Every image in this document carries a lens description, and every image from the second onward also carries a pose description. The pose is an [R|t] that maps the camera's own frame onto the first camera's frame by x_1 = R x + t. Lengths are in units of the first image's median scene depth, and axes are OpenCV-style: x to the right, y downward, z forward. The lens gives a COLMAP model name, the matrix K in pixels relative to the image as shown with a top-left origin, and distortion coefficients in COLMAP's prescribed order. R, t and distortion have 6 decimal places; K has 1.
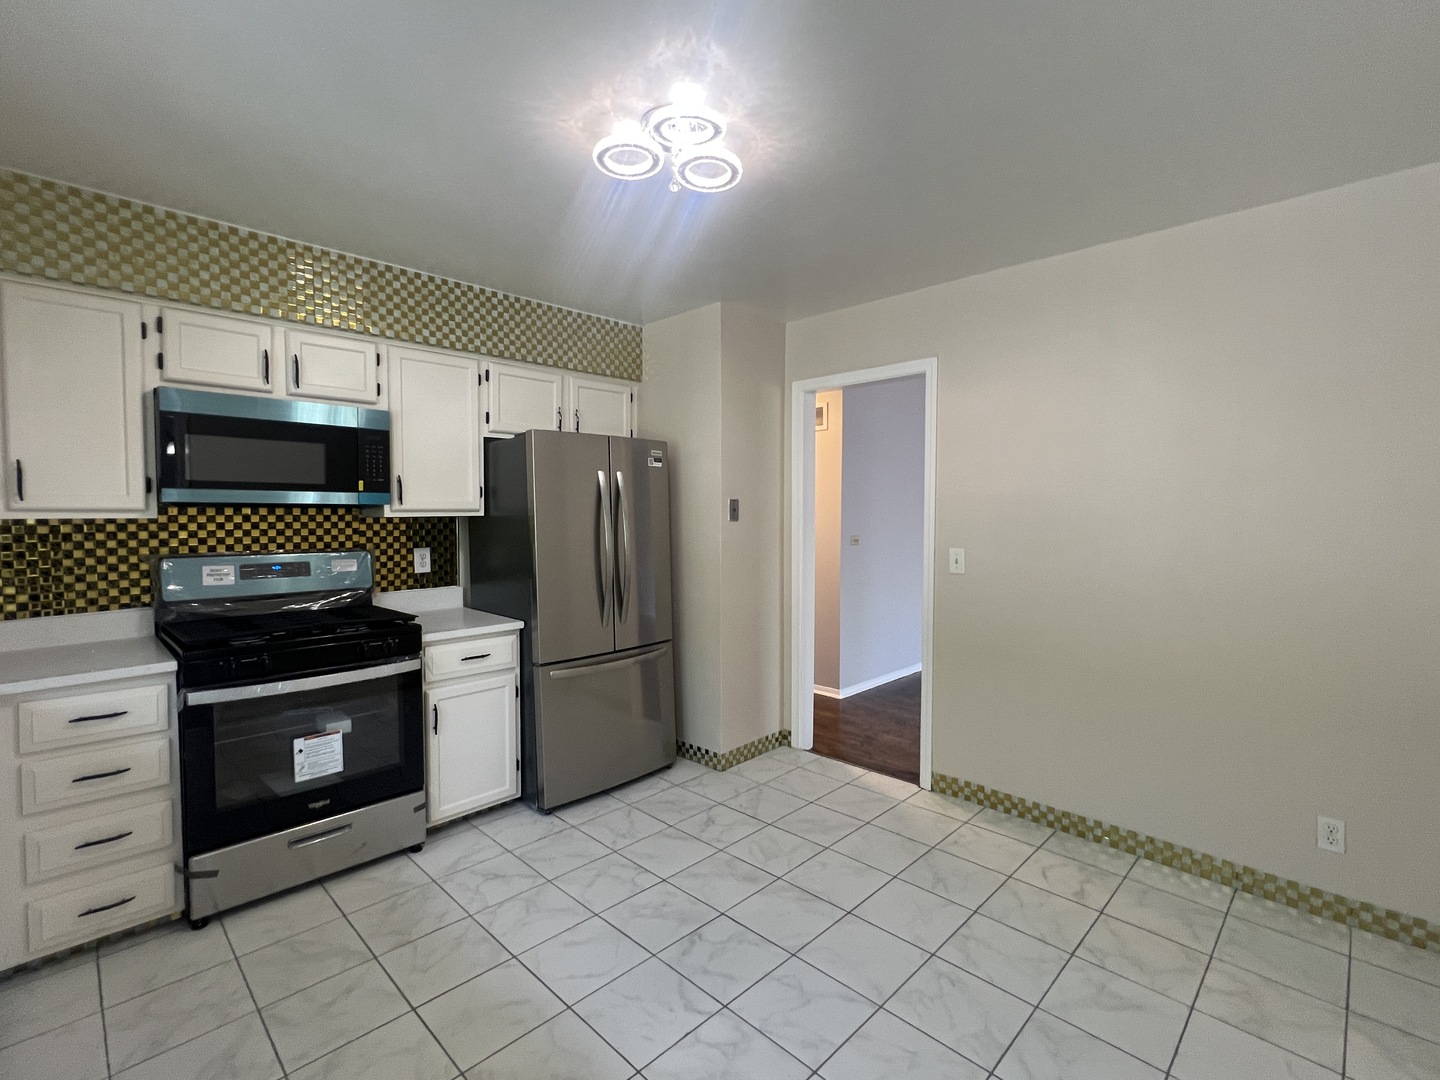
lens RADIAL K [[669.9, 0, 714.7], [0, 669.9, 537.6], [0, 0, 1]] dist [-0.001341, 0.001340]
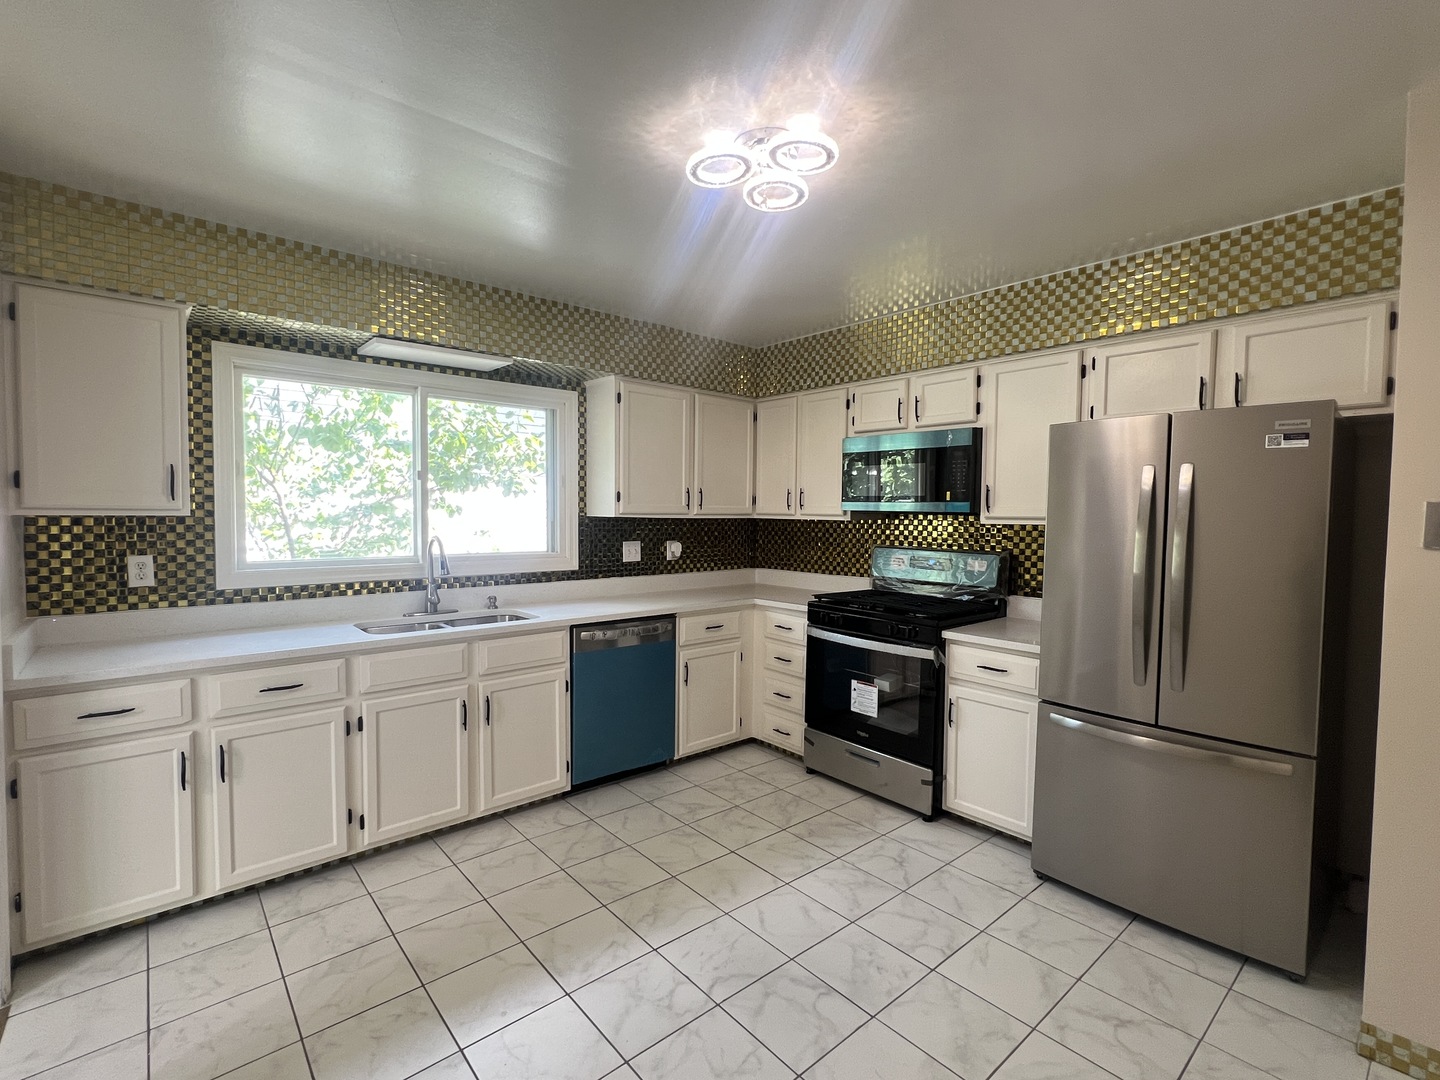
lens RADIAL K [[669.9, 0, 714.8], [0, 669.9, 540.0], [0, 0, 1]] dist [-0.001341, 0.001340]
pose [[-0.082396, 0.041159, -0.995749, 0.688074], [-0.054616, 0.997459, 0.045749, -0.033209], [0.995102, 0.058153, -0.079938, 0.716093]]
